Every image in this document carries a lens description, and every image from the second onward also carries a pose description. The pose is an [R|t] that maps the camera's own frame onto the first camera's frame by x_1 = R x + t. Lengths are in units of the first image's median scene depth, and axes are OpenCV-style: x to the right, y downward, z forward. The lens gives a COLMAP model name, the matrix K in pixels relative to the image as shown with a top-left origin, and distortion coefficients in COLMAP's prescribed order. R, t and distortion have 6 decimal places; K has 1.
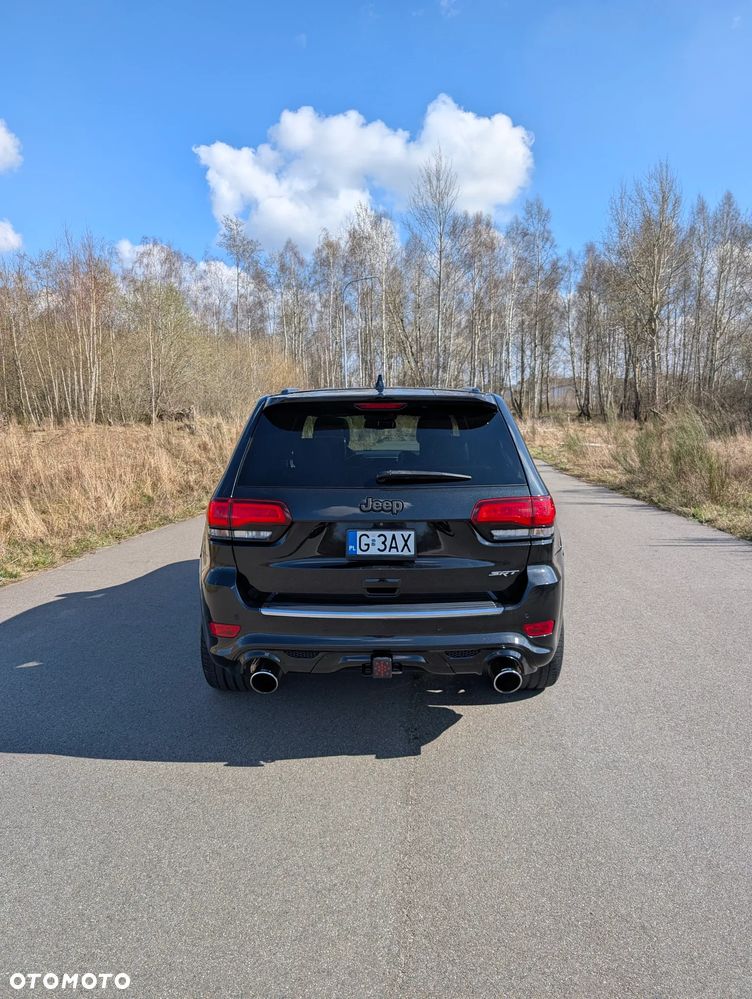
lens RADIAL K [[725.0, 0, 374.8], [0, 725.0, 493.3], [0, 0, 1]] dist [0.029949, -0.036881]
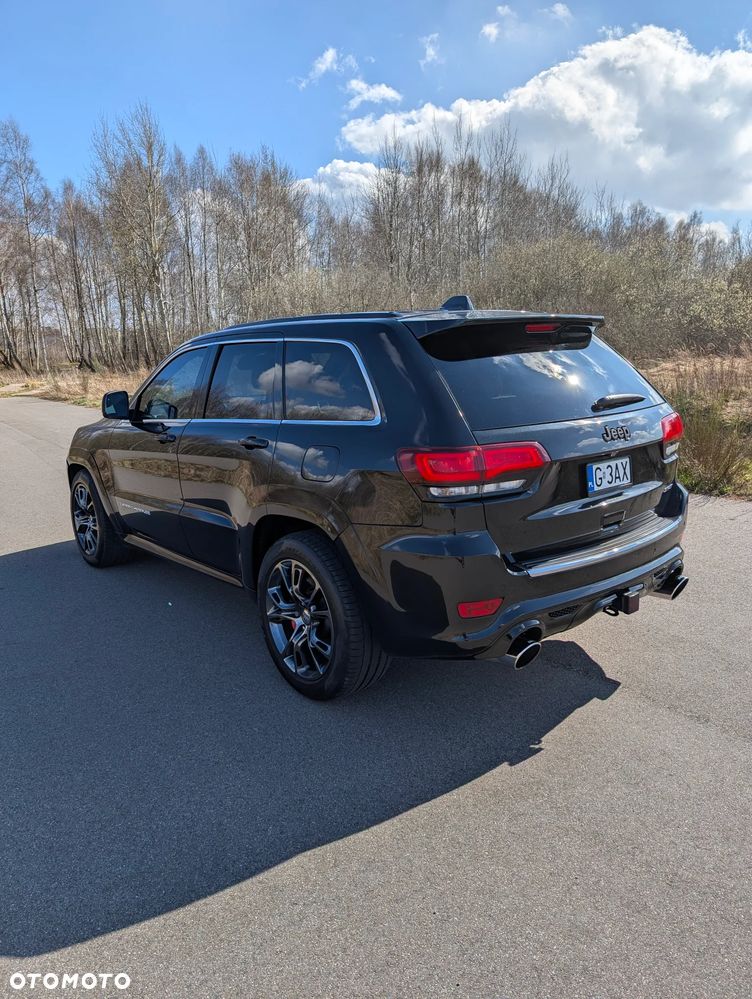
lens RADIAL K [[725.0, 0, 331.6], [0, 725.0, 500.6], [0, 0, 1]] dist [0.029949, -0.036881]
pose [[0.768760, -0.152922, 0.620986, -0.840349], [0.107796, 0.988083, 0.109874, -0.038416], [-0.630387, -0.017527, 0.776083, 0.504023]]
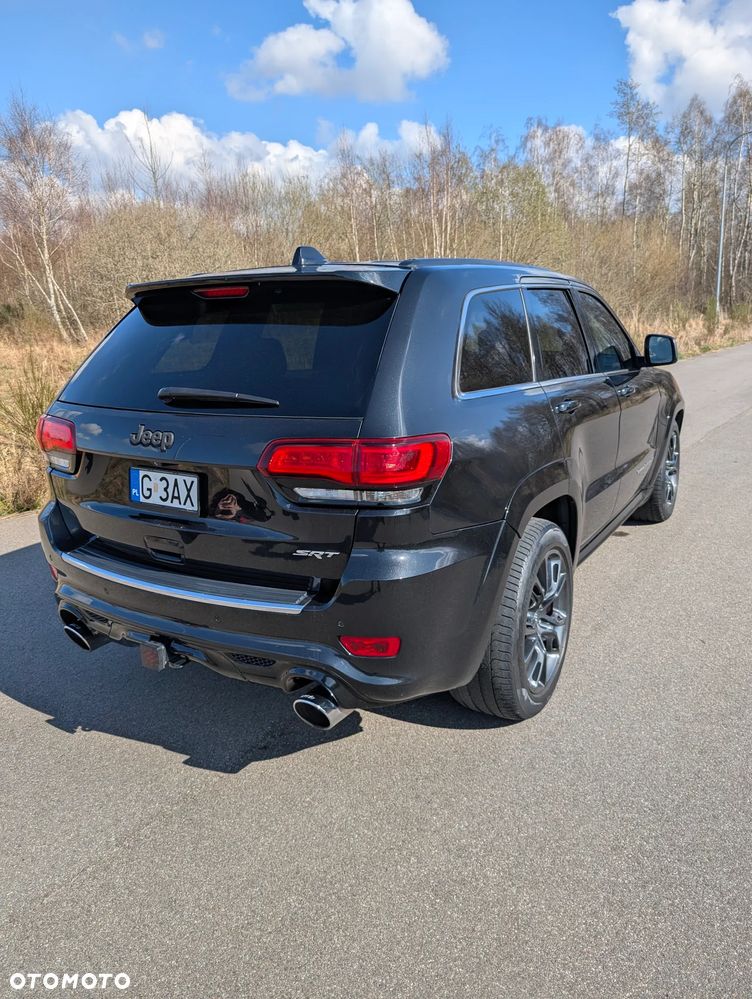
lens RADIAL K [[724.1, 0, 346.3], [0, 724.1, 501.4], [0, 0, 1]] dist [0.007571, -0.000201]
pose [[0.867359, 0.108457, -0.485721, 0.513546], [-0.033032, 0.986359, 0.161259, -0.041024], [0.496585, -0.123825, 0.859110, 0.473426]]
